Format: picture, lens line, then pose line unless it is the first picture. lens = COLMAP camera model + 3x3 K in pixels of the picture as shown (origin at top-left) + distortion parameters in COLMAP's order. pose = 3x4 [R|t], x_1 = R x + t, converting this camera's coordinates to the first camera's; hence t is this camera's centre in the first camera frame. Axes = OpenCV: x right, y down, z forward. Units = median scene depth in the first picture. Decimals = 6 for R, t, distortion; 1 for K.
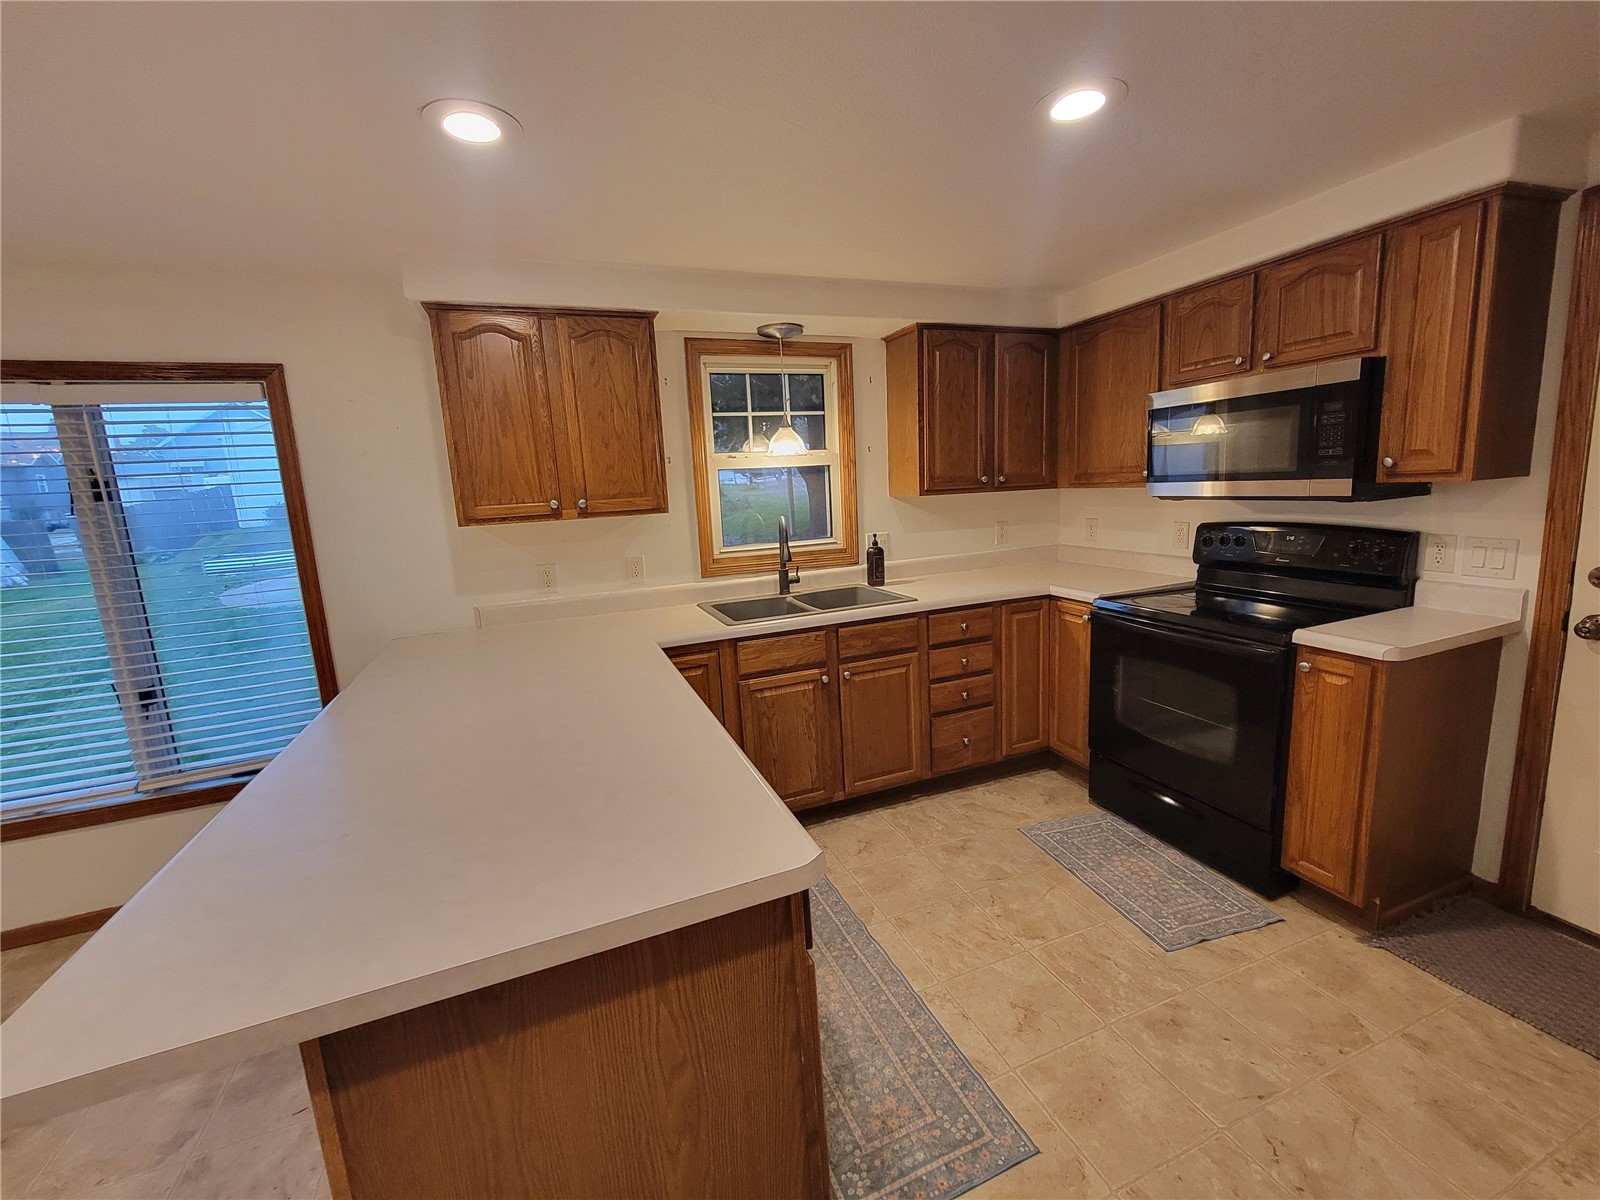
lens RADIAL K [[653.7, 0, 797.0], [0, 653.7, 590.0], [0, 0, 1]] dist [0.000360, -0.003590]
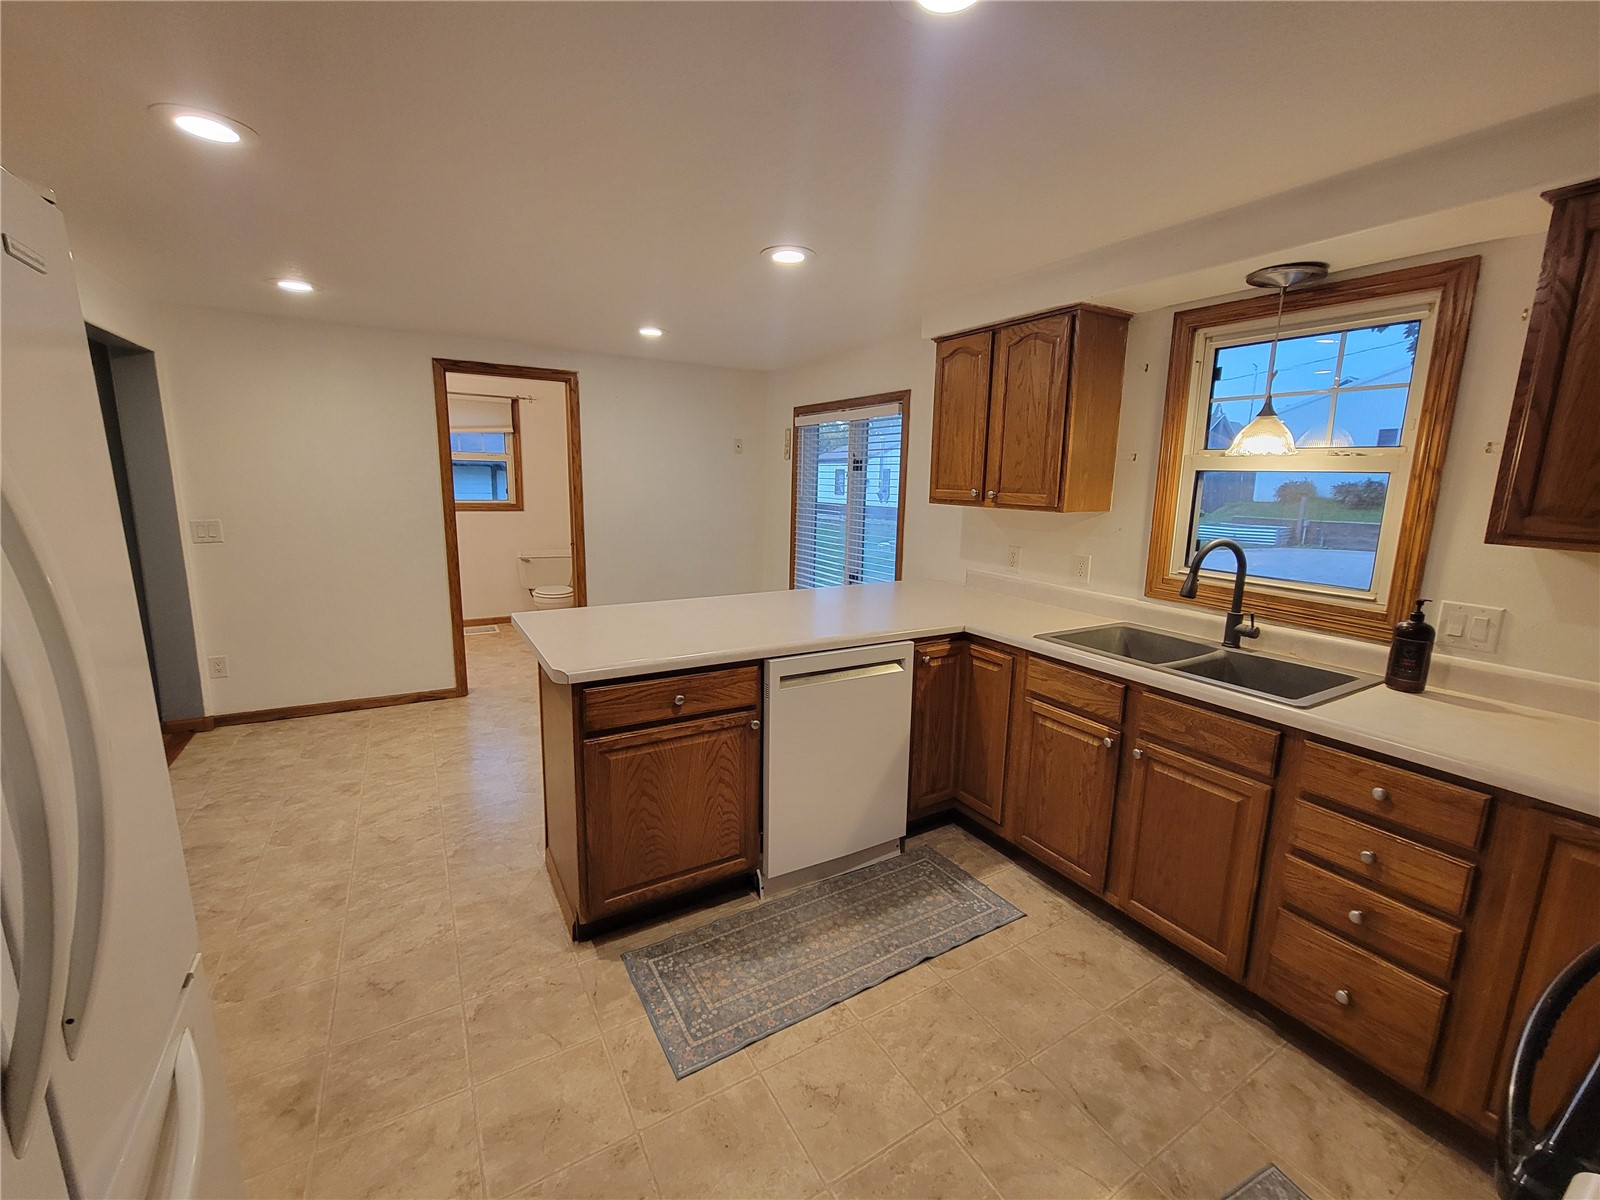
lens RADIAL K [[653.7, 0, 797.0], [0, 653.7, 590.0], [0, 0, 1]] dist [0.000360, -0.003590]
pose [[0.156323, 0.226202, -0.961455, 0.778343], [-0.191639, 0.961870, 0.195141, -0.136568], [0.968936, 0.153748, 0.193712, 0.502961]]
